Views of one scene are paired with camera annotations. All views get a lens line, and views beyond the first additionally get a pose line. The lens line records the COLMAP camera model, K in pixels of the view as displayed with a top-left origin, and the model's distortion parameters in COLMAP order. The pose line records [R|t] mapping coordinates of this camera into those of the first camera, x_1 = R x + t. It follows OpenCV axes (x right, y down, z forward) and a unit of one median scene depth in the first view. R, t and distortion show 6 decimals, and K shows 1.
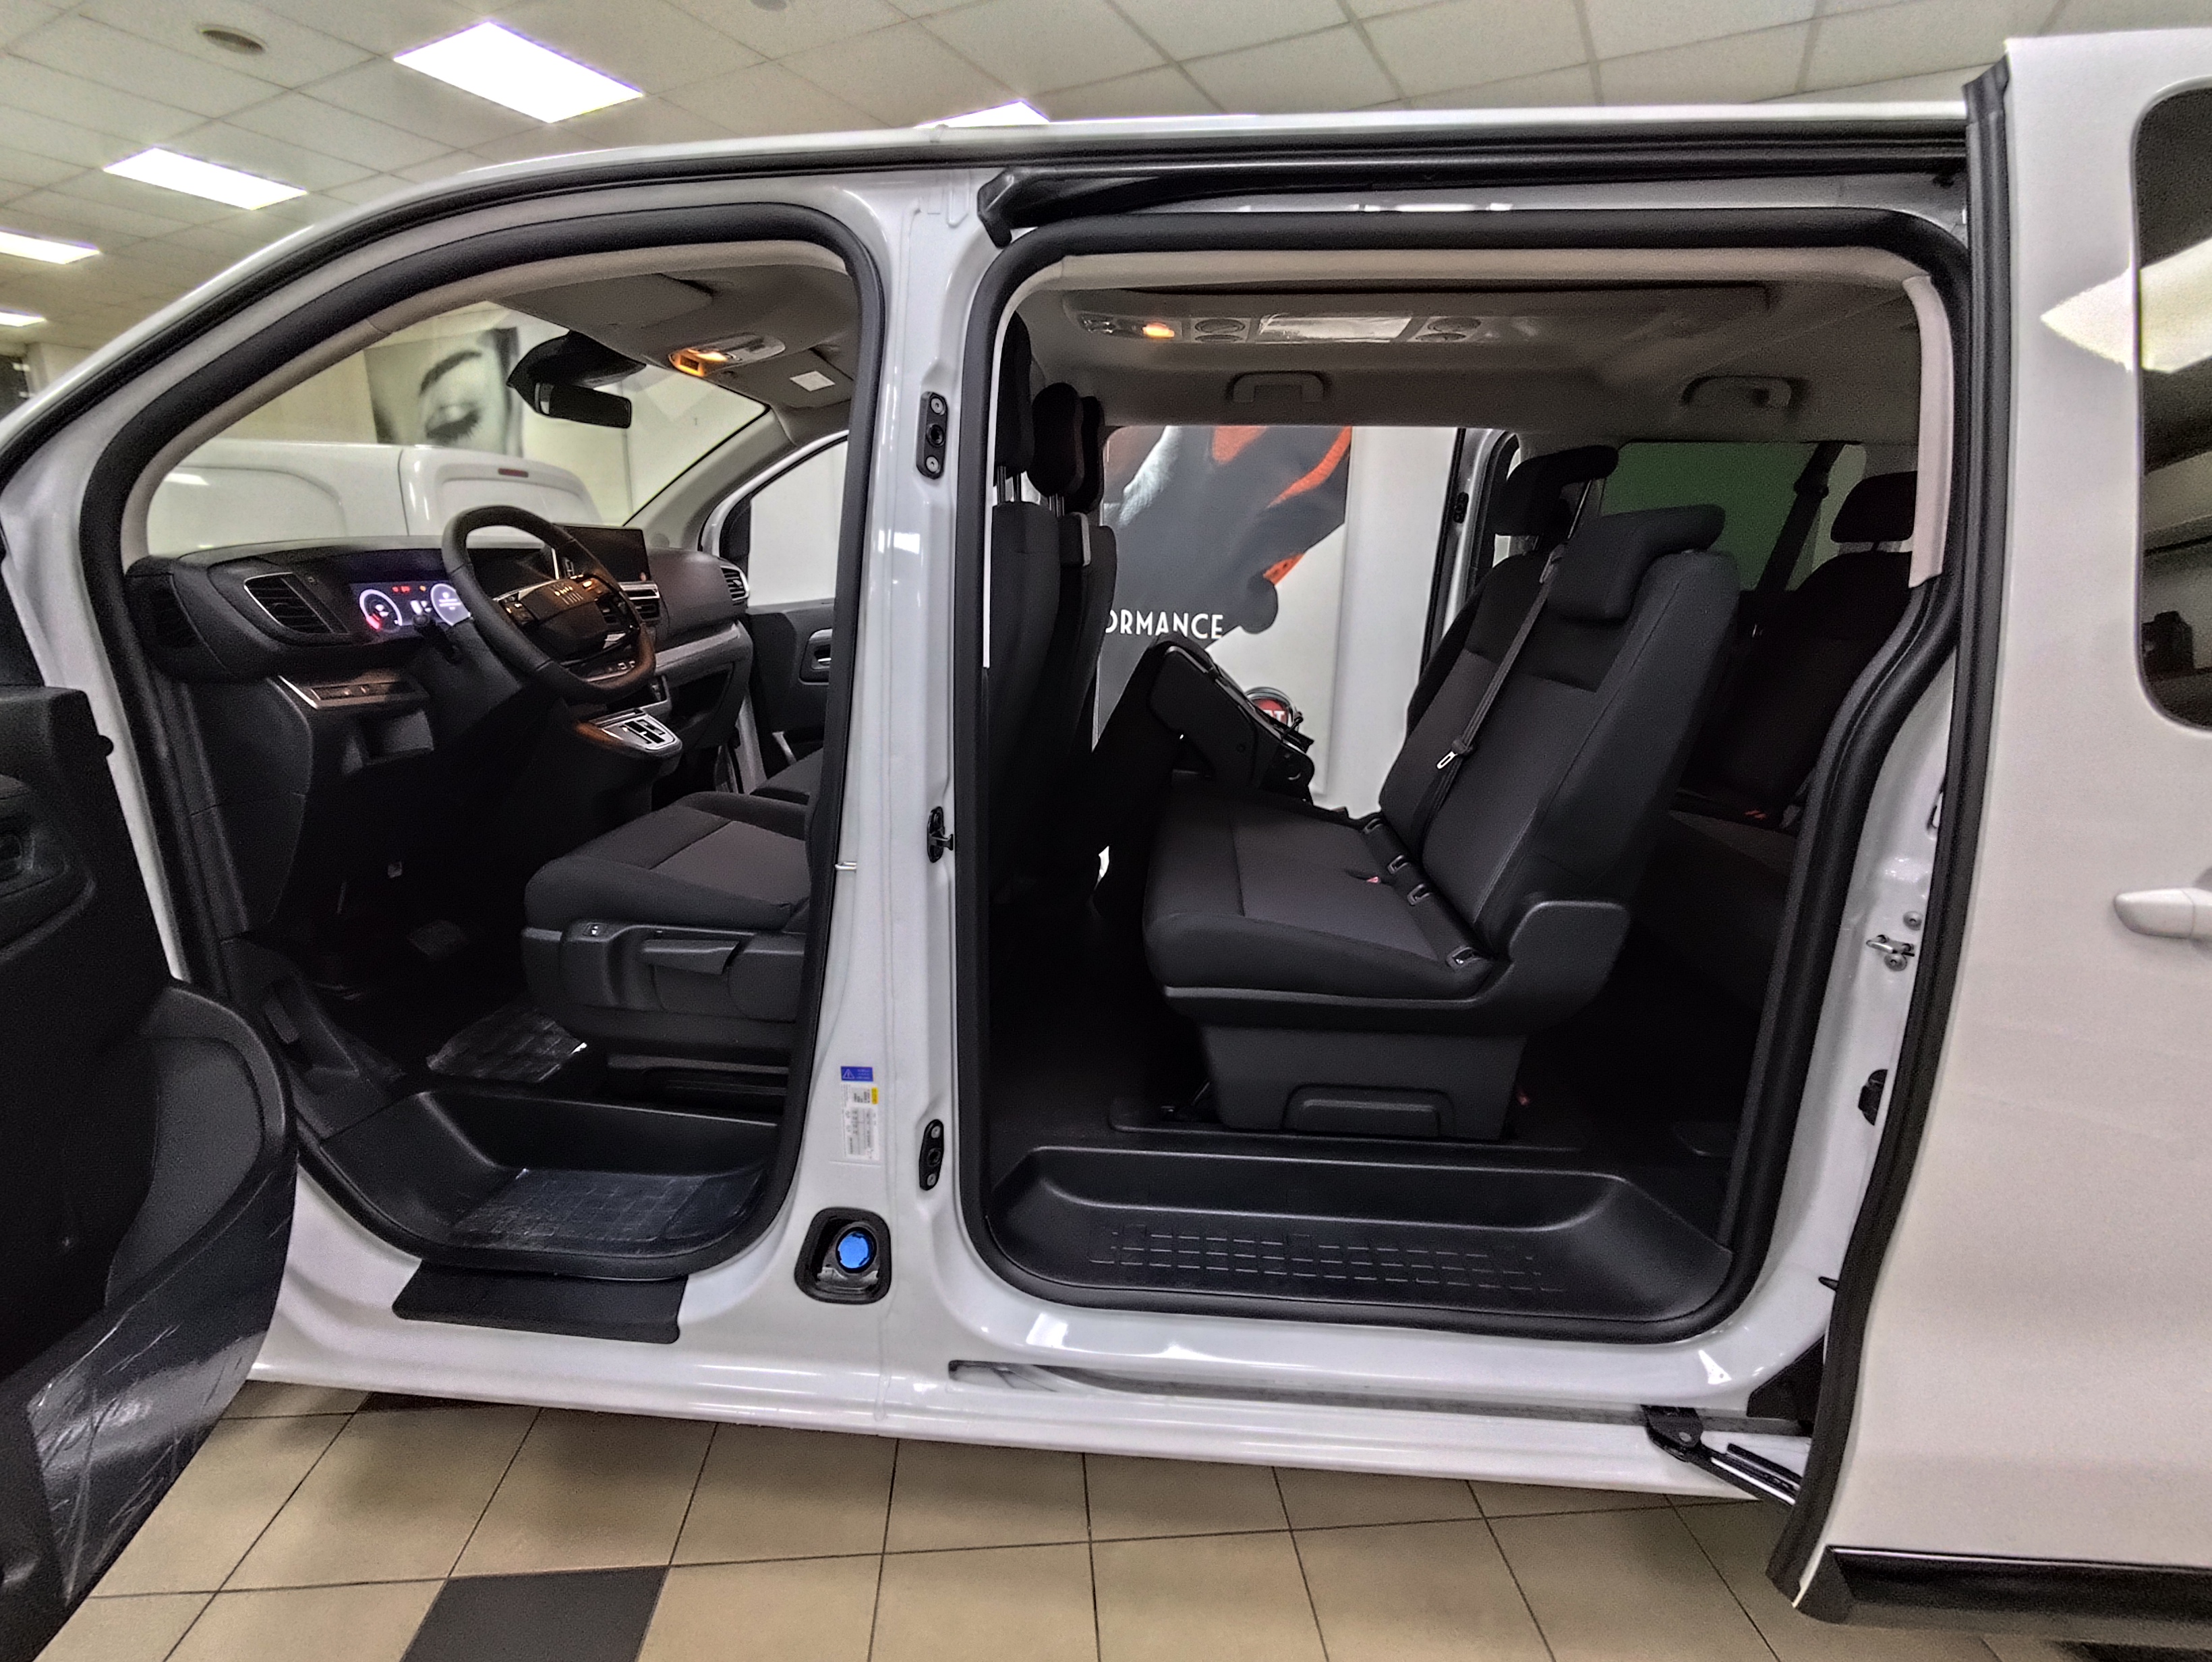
lens RADIAL K [[1000.0, 0, 1106.0], [0, 1000.0, 831.0], [0, 0, 1]] dist [0.000881, 0.000596]
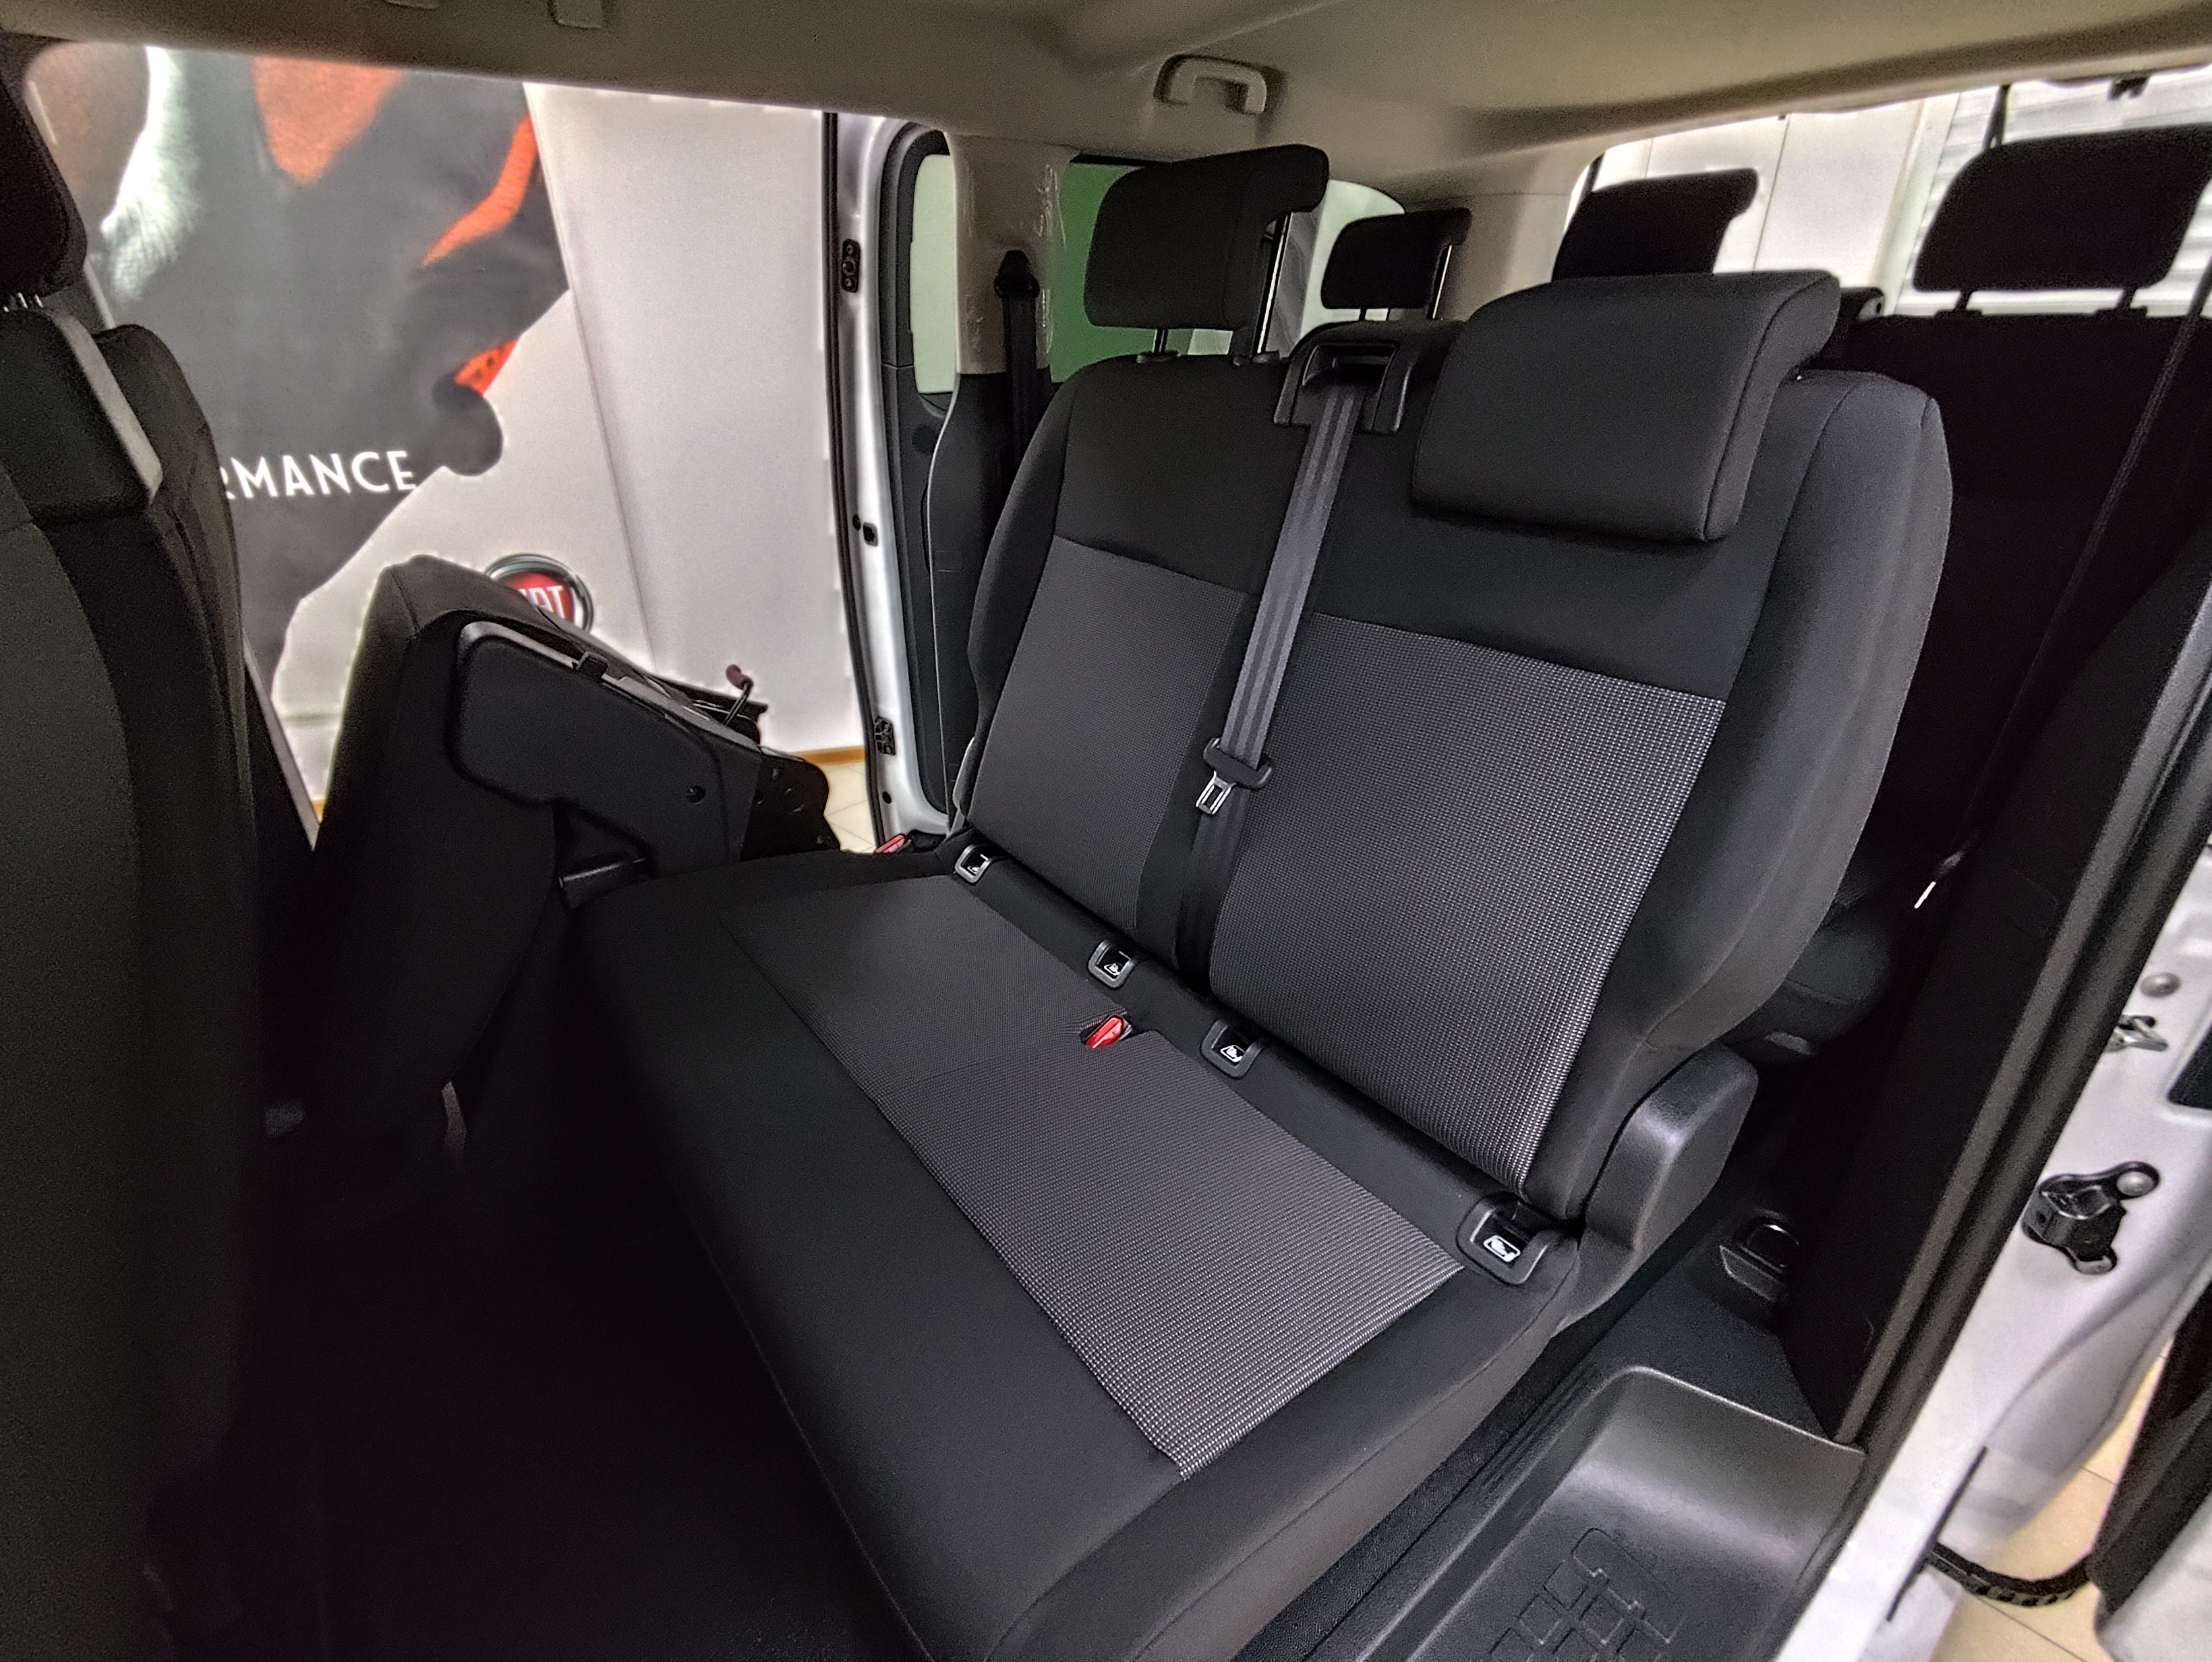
lens RADIAL K [[1000.0, 0, 1106.0], [0, 1000.0, 831.0], [0, 0, 1]] dist [0.000881, 0.000596]
pose [[0.741126, -0.328846, 0.585314, -0.004057], [0.206167, 0.941178, 0.267730, -0.074131], [-0.638926, -0.077749, 0.765329, 0.237156]]
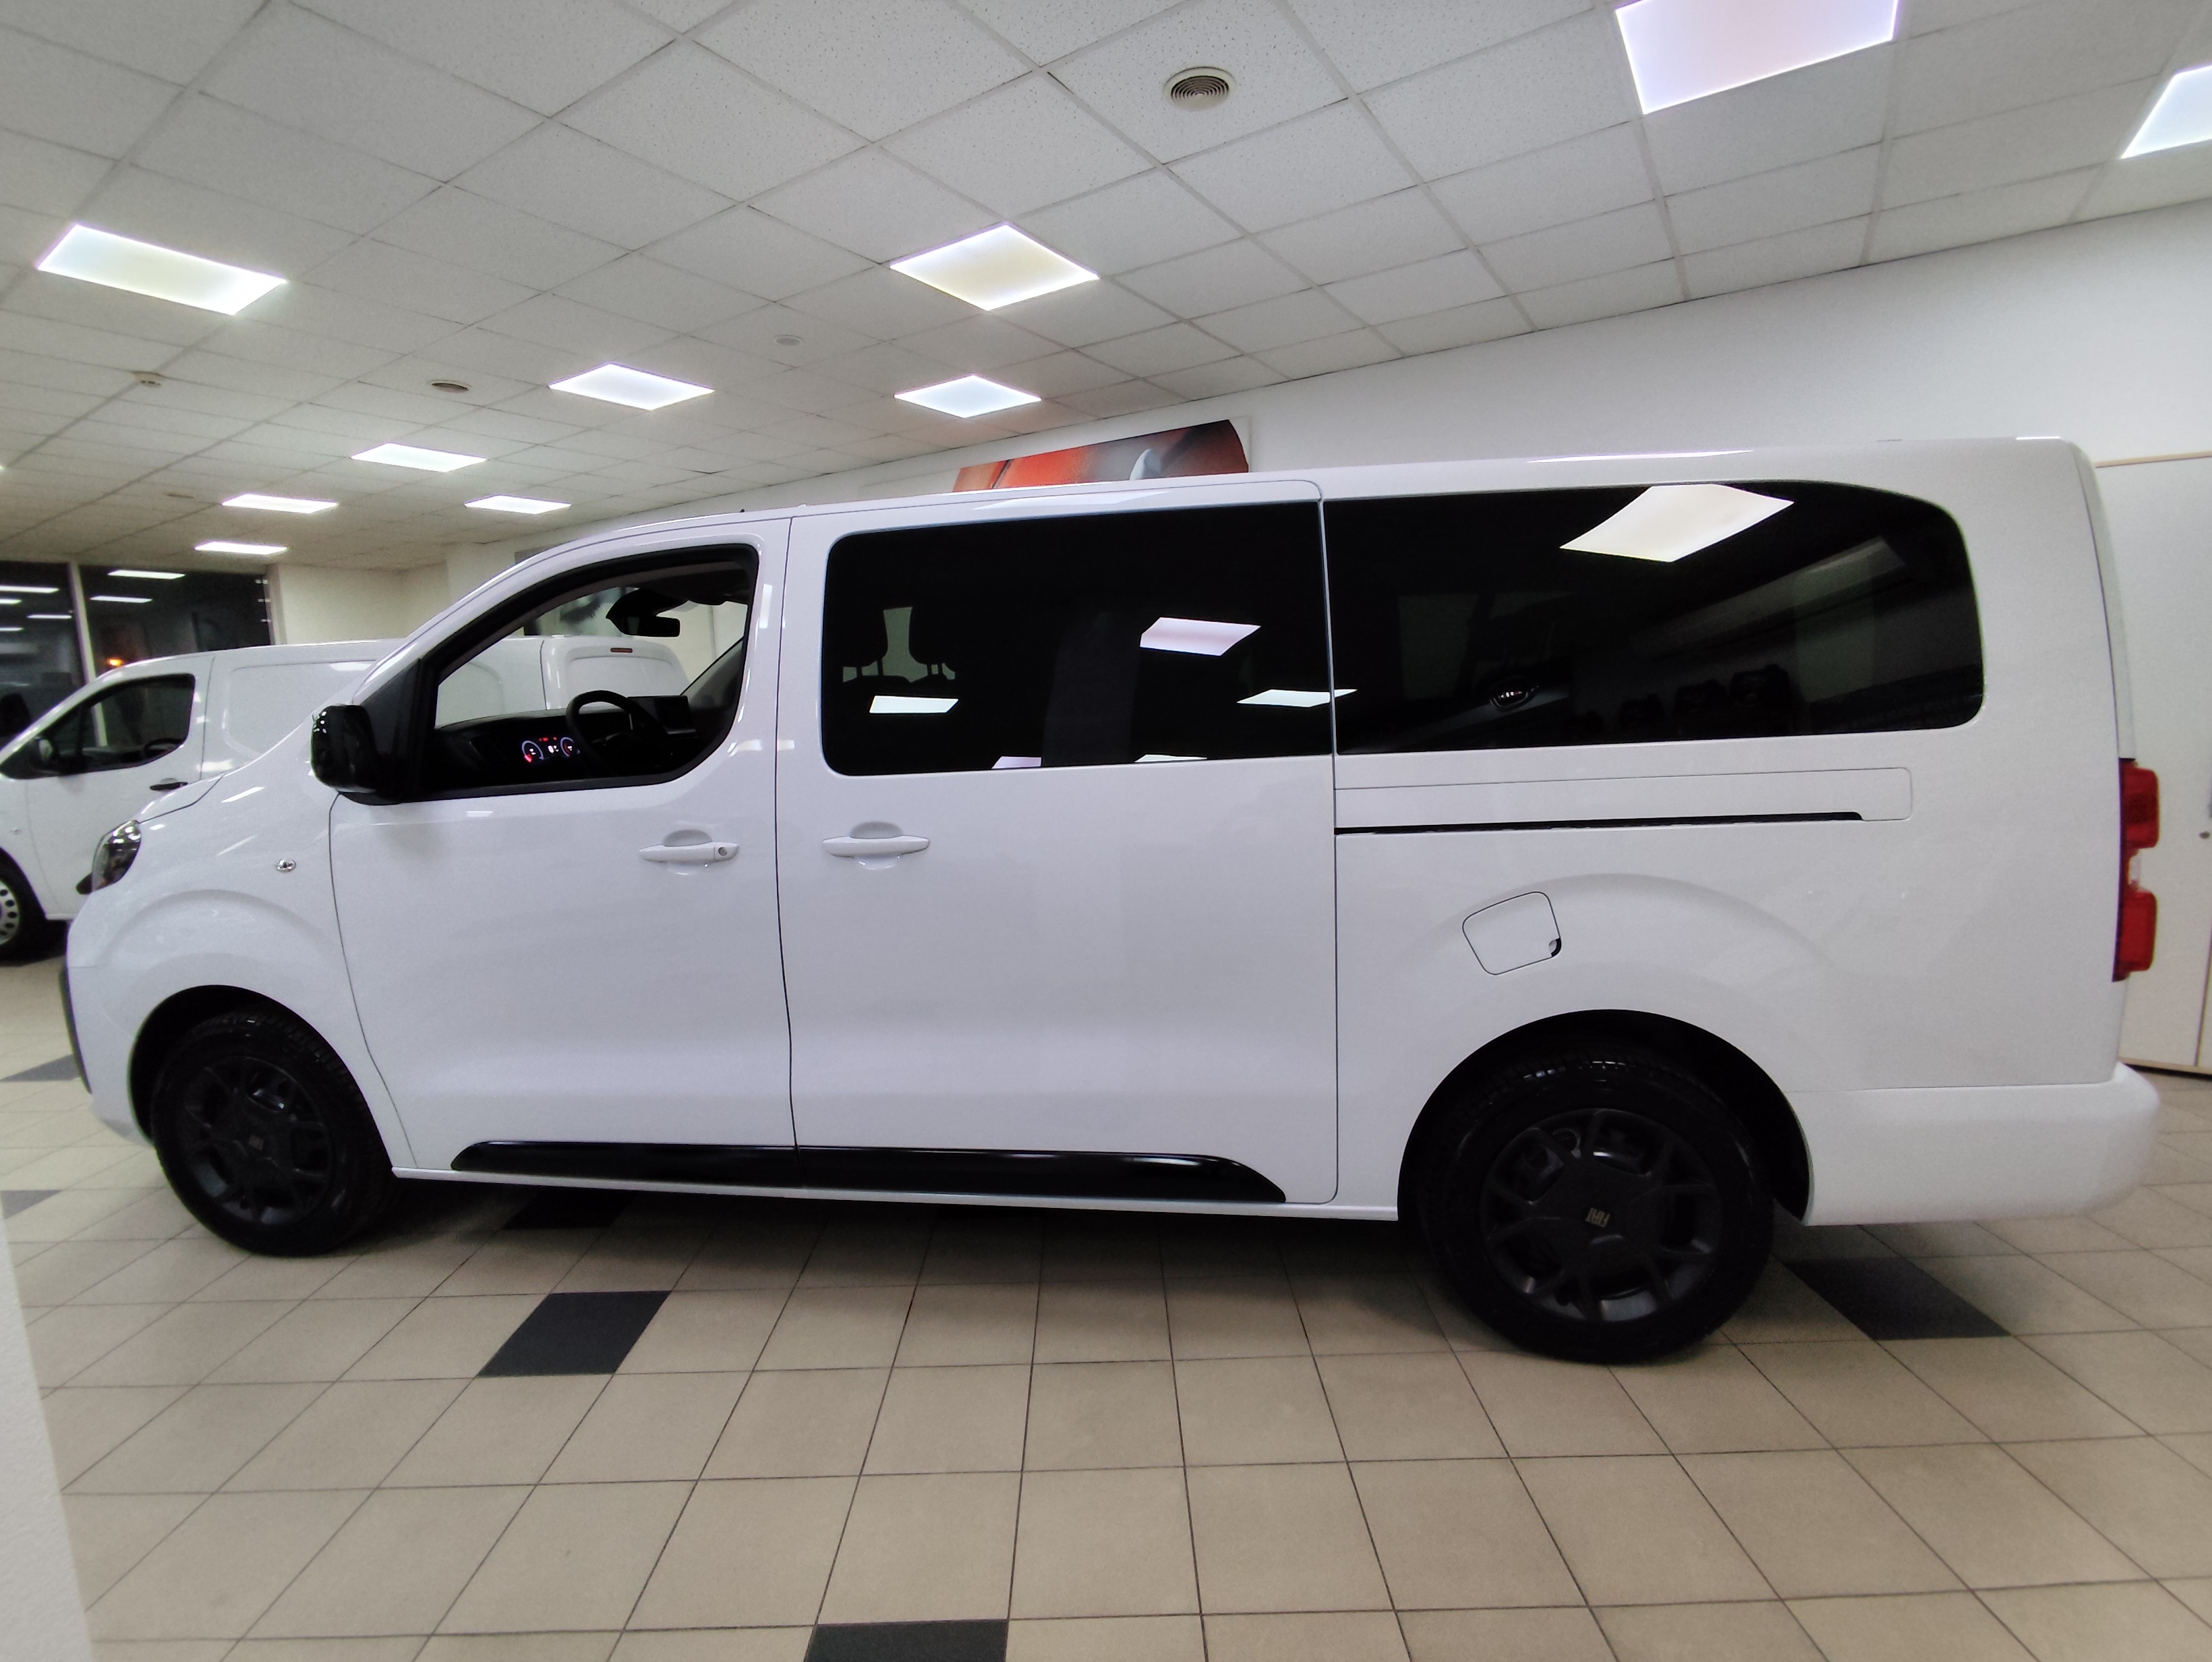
lens RADIAL K [[1000.0, 0, 1106.0], [0, 1000.0, 831.0], [0, 0, 1]] dist [0.000881, 0.000596]
pose [[0.995565, -0.036584, -0.086669, 0.159262], [0.026048, 0.992466, -0.119716, 0.057822], [0.090396, 0.116928, 0.989018, -0.235661]]
